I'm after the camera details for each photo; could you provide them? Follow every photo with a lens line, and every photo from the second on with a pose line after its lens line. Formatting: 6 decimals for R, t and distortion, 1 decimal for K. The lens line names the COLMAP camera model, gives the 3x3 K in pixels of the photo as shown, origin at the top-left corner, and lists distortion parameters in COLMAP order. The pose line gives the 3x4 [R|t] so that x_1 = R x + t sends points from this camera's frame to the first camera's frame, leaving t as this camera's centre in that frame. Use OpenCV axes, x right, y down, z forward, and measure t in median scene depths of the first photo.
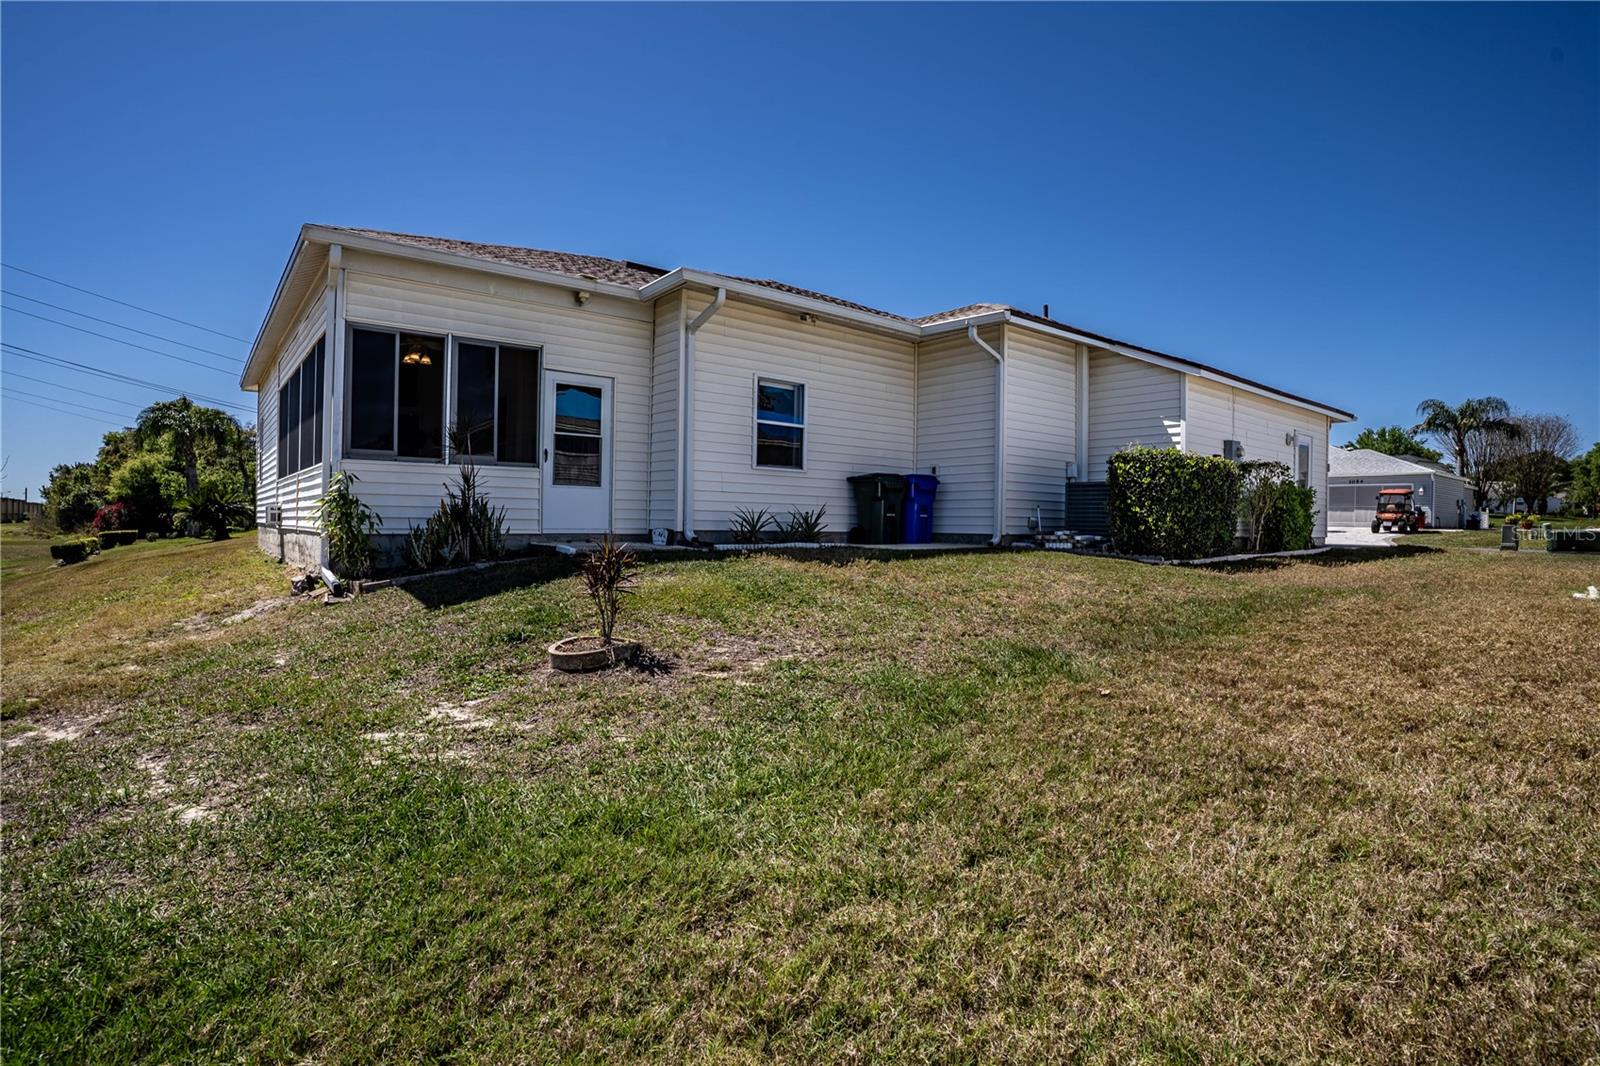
lens RADIAL K [[774.6, 0, 798.3], [0, 774.6, 526.6], [0, 0, 1]] dist [-0.079653, 0.030307]
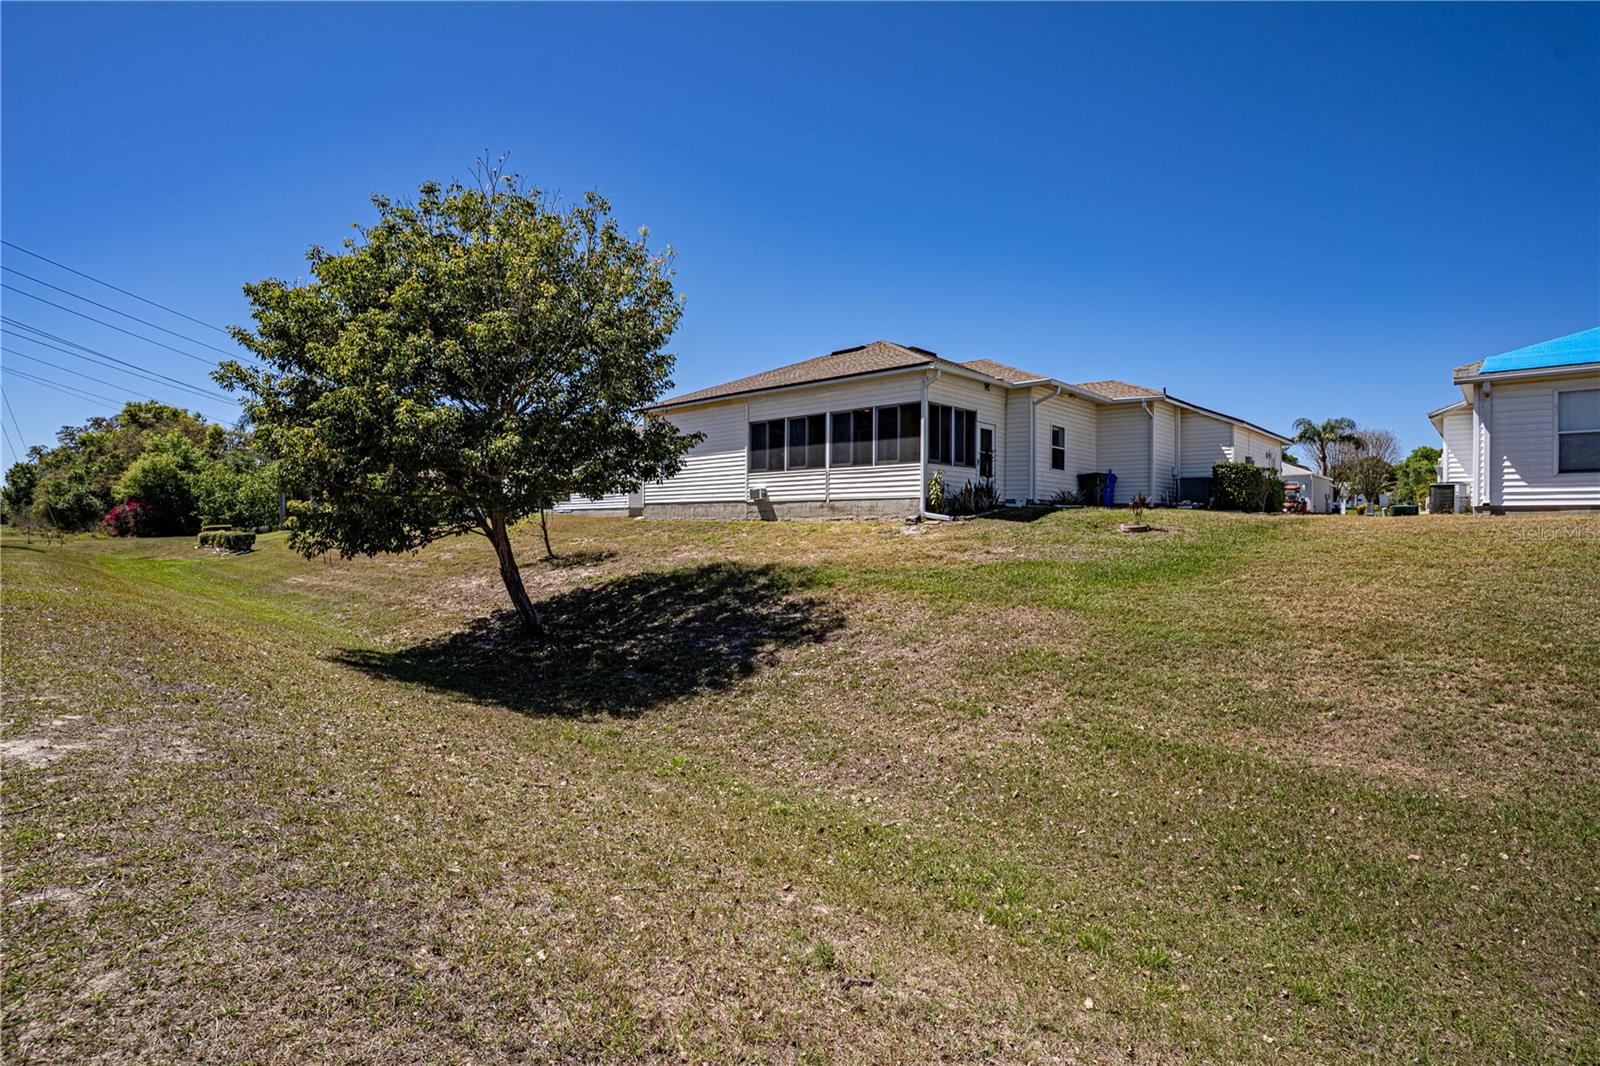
lens RADIAL K [[774.6, 0, 798.3], [0, 774.6, 526.6], [0, 0, 1]] dist [-0.079653, 0.030307]
pose [[0.990854, -0.007442, 0.134731, -0.307411], [0.007810, 0.999967, -0.002204, 0.023012], [-0.134710, 0.003236, 0.990880, -0.284241]]
